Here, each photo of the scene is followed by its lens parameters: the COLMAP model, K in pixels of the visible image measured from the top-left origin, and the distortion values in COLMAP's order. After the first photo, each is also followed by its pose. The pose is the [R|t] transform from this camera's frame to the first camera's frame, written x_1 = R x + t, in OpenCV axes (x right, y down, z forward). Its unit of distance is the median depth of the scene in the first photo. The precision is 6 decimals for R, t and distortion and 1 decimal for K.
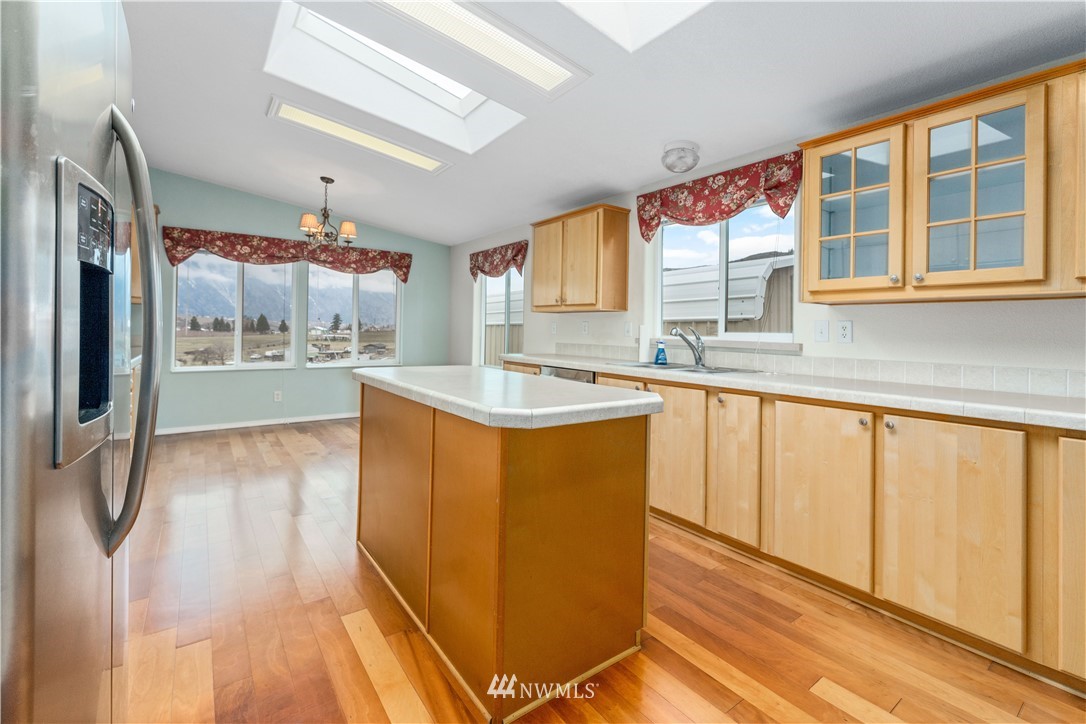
lens RADIAL K [[472.1, 0, 540.8], [0, 472.1, 329.0], [0, 0, 1]] dist [-0.001019, -0.000318]
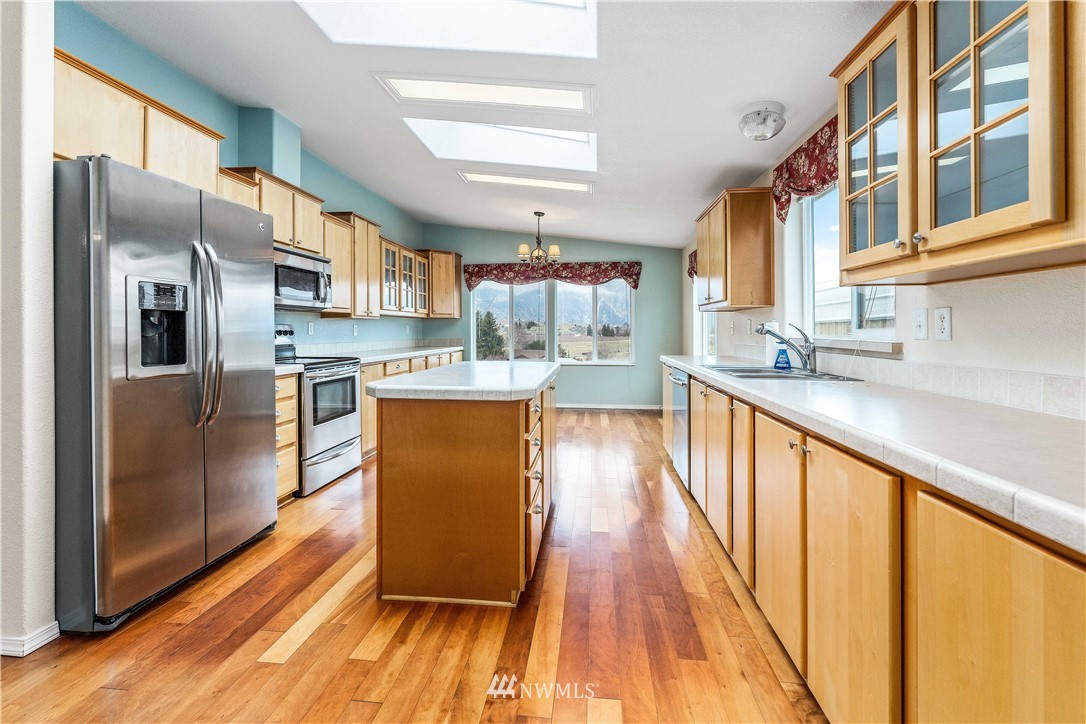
lens RADIAL K [[472.1, 0, 542.9], [0, 472.1, 333.9], [0, 0, 1]] dist [-0.001019, -0.000318]
pose [[0.739162, -0.013942, -0.673383, 0.496456], [0.015704, 0.999871, -0.003464, 0.009658], [0.673344, -0.008014, 0.739286, 0.097317]]
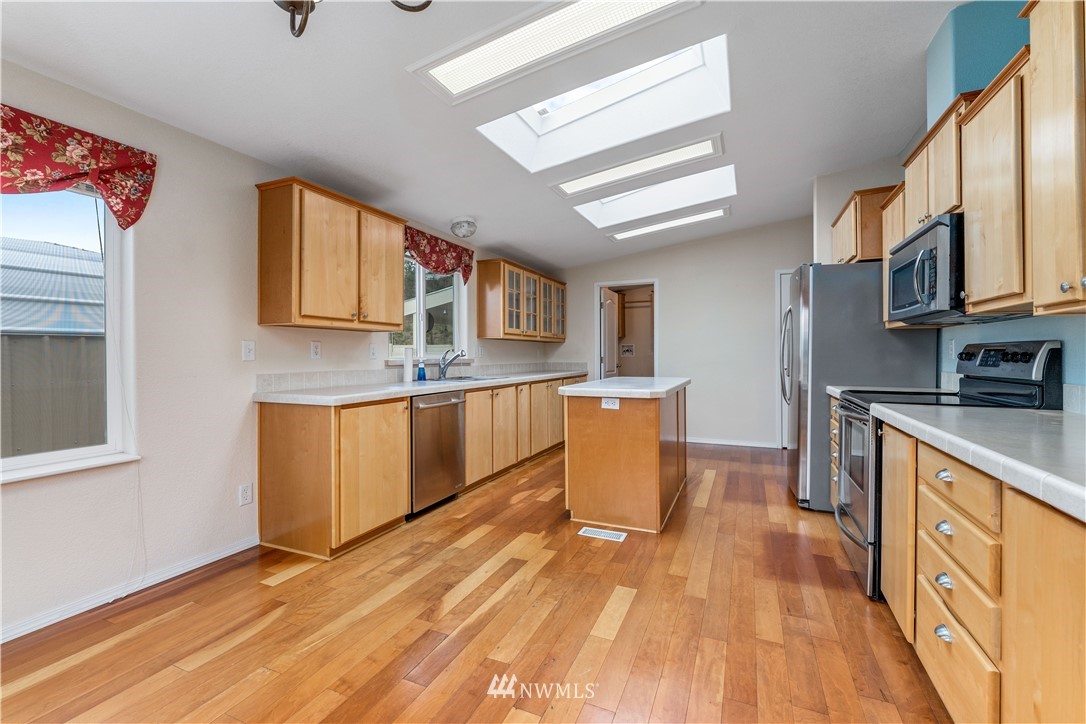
lens RADIAL K [[472.1, 0, 546.0], [0, 472.1, 355.0], [0, 0, 1]] dist [-0.001019, -0.000318]
pose [[-0.513292, -0.016437, 0.858056, -0.887335], [-0.007182, 0.999864, 0.014857, -0.009675], [-0.858184, 0.001464, -0.513340, 1.311931]]
